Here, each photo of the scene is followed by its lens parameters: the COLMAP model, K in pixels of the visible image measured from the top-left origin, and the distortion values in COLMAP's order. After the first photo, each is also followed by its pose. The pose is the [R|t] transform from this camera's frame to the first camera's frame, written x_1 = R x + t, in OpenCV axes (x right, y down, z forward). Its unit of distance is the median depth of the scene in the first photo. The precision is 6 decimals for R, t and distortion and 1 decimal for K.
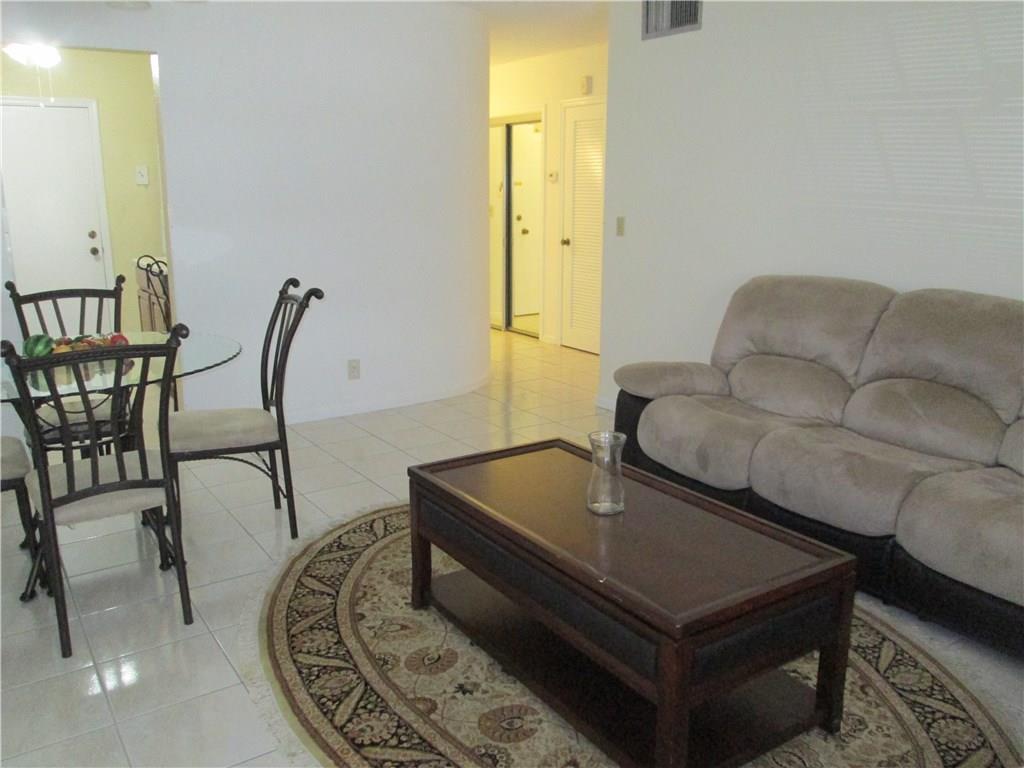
lens RADIAL K [[843.7, 0, 513.2], [0, 843.7, 384.5], [0, 0, 1]] dist [-0.064379, 0.020296]
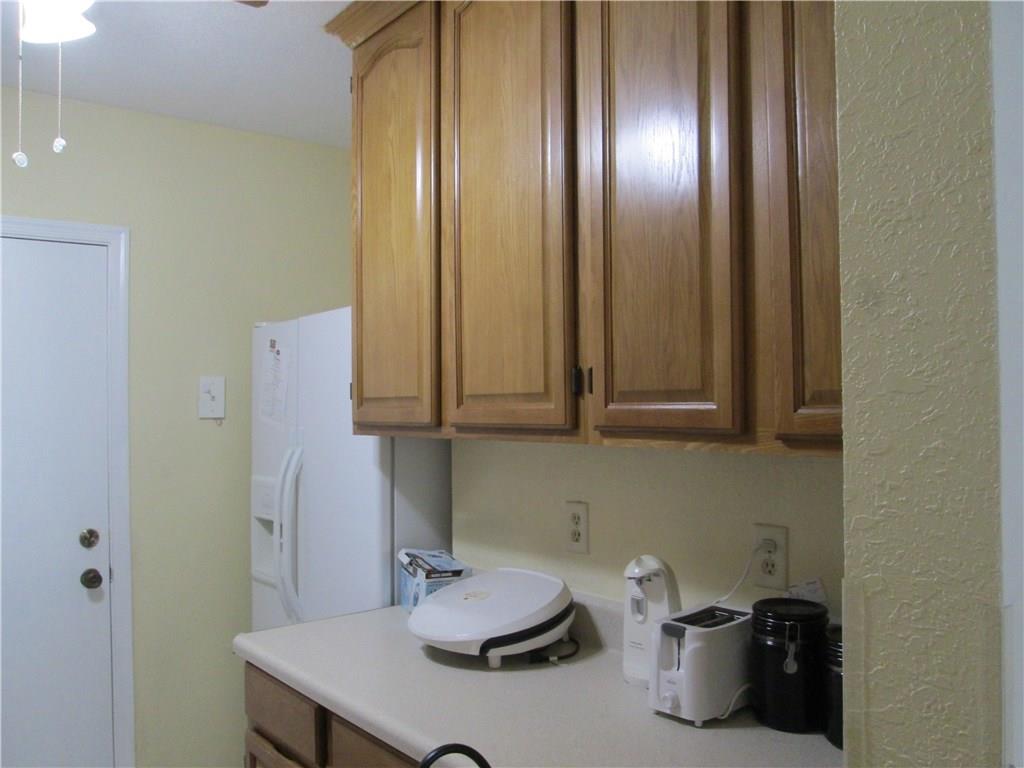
lens RADIAL K [[843.7, 0, 511.1], [0, 843.7, 384.5], [0, 0, 1]] dist [-0.064379, 0.020296]
pose [[0.996677, -0.013446, 0.080335, -0.329124], [0.032694, 0.969383, -0.243367, -0.147081], [-0.074603, 0.245185, 0.966602, 0.565308]]
